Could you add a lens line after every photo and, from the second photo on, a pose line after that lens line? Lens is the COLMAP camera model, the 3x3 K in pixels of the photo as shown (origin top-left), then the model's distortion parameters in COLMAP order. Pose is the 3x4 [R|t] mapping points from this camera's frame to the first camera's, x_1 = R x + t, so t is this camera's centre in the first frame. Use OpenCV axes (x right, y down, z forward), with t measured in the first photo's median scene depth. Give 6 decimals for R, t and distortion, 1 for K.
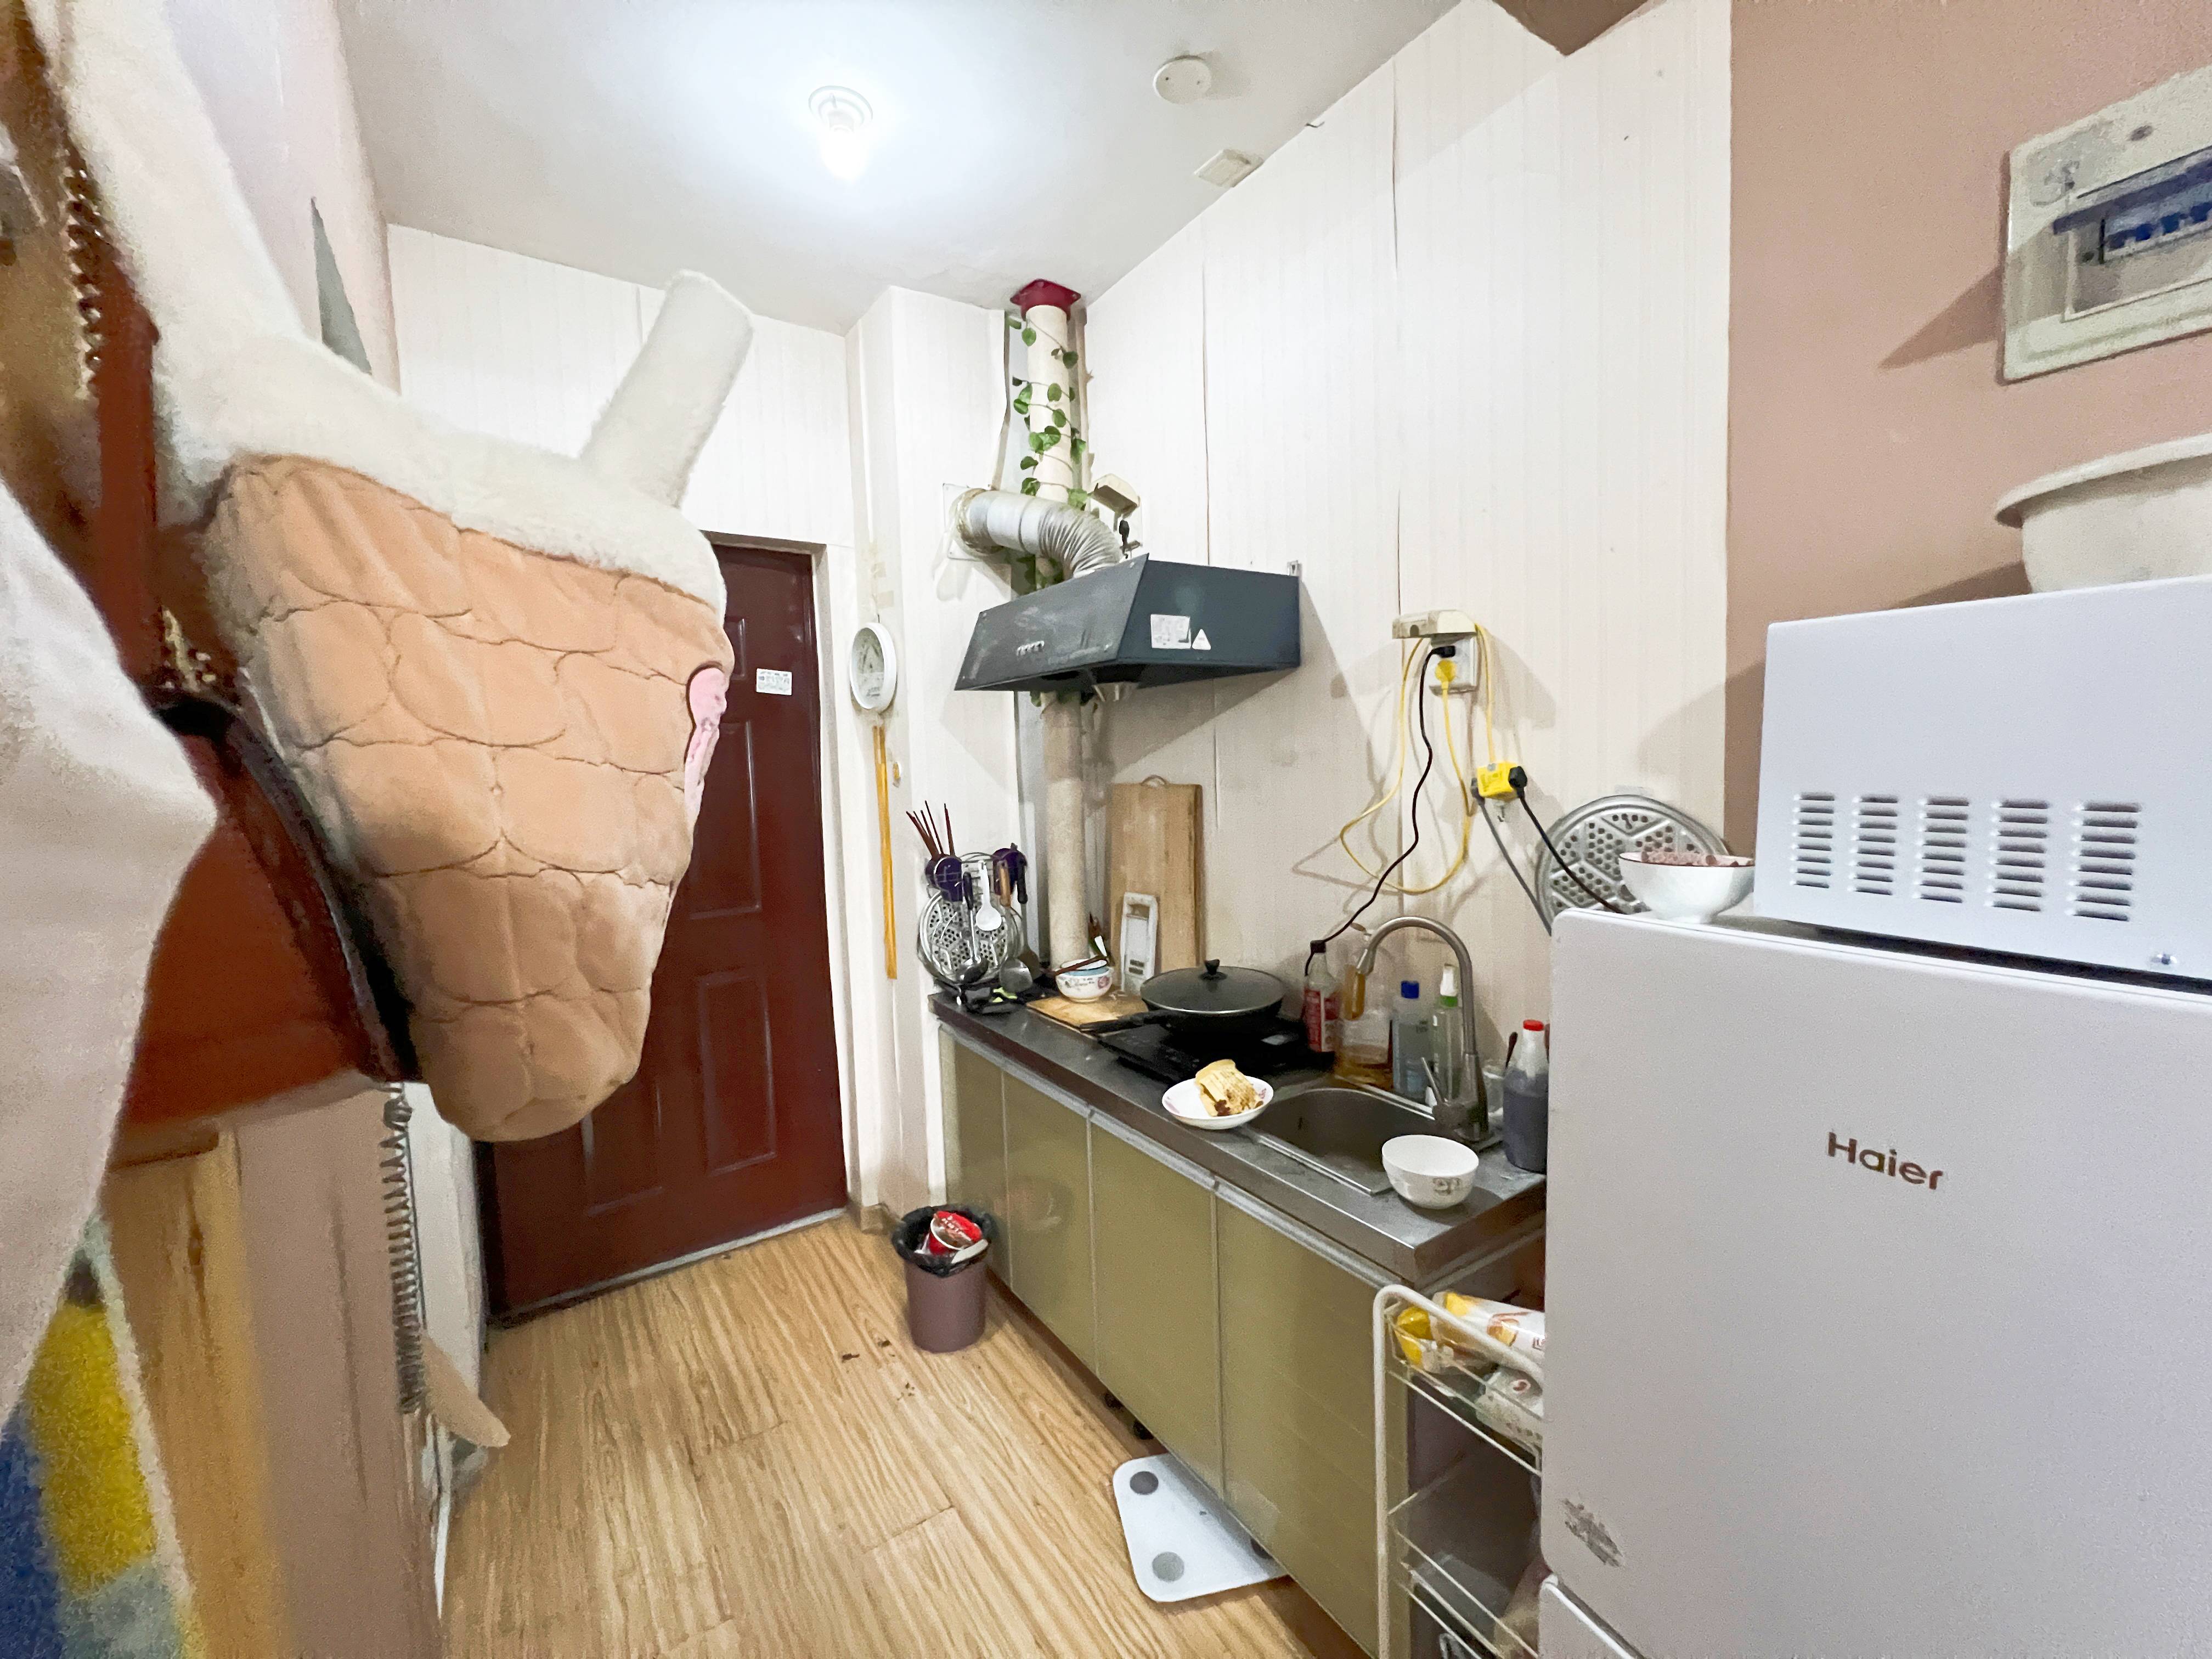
lens RADIAL K [[886.9, 0, 1106.0], [0, 886.9, 829.5], [0, 0, 1]] dist [0.002276, 0.000195]
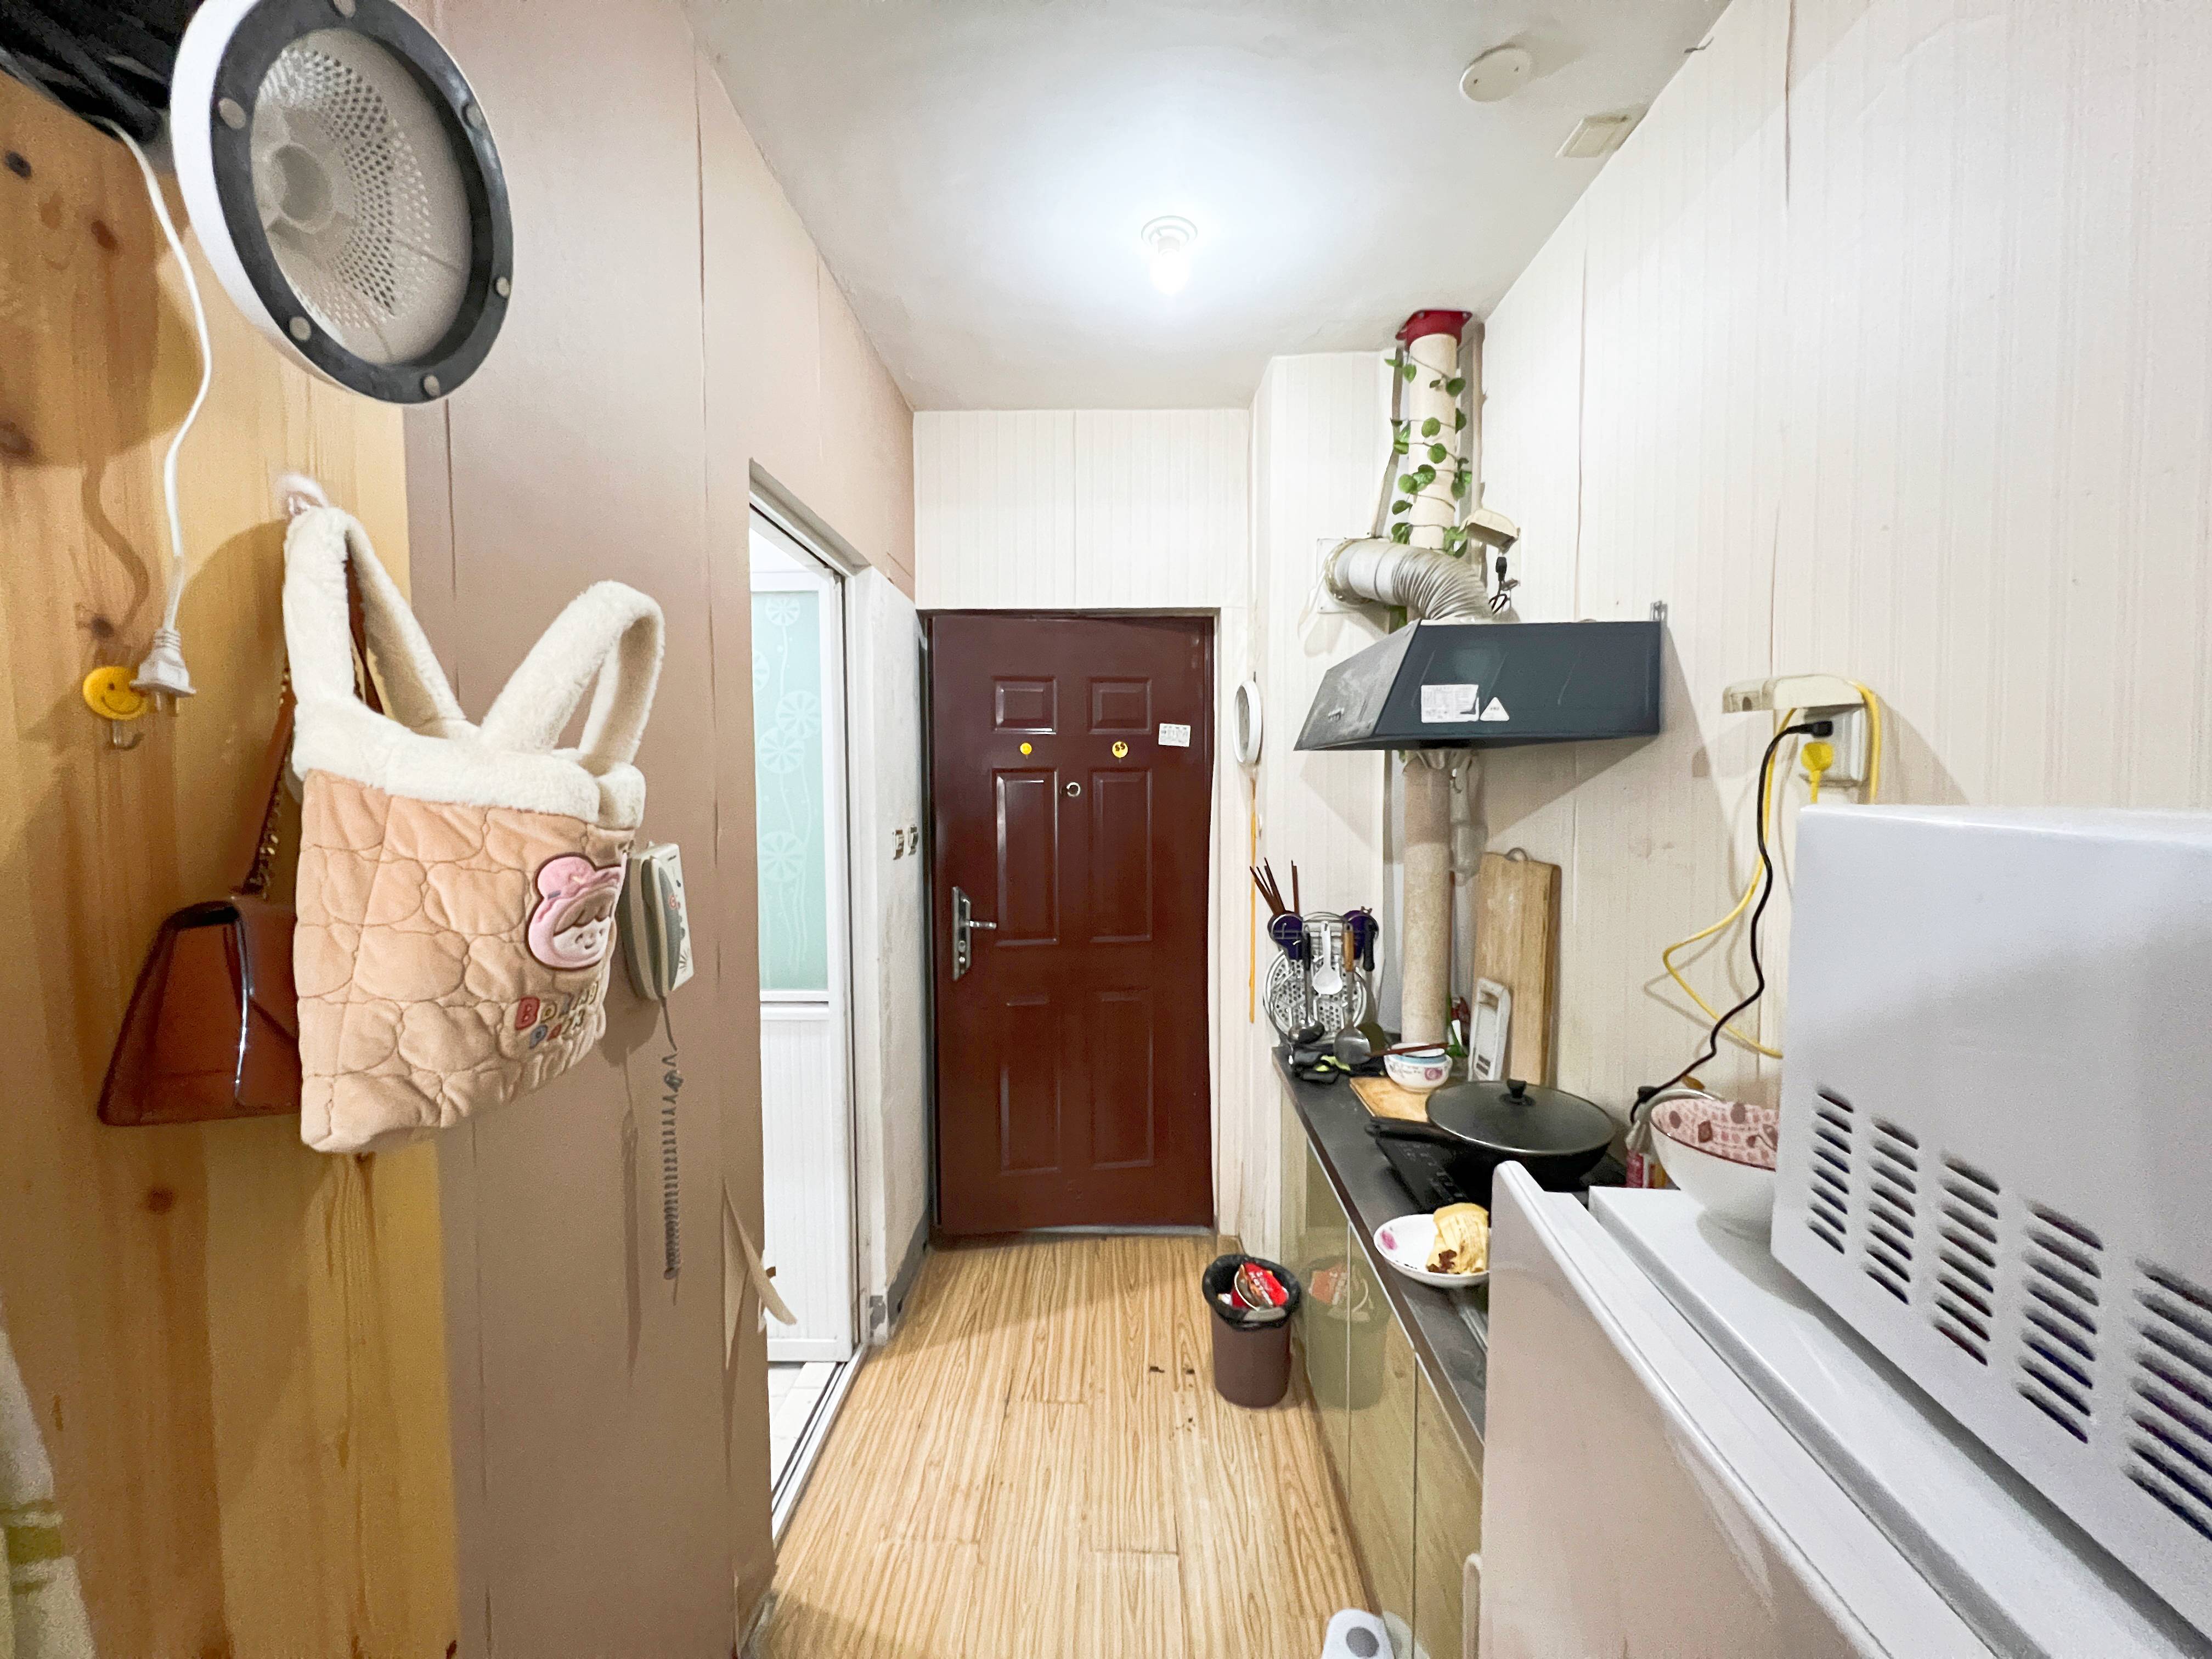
lens RADIAL K [[884.8, 0, 1106.0], [0, 884.8, 829.5], [0, 0, 1]] dist [0.000624, 0.000085]
pose [[0.813599, 0.058782, -0.578447, 0.227253], [-0.065911, 0.997788, 0.008689, -0.060303], [0.577678, 0.031057, 0.815674, 0.064818]]
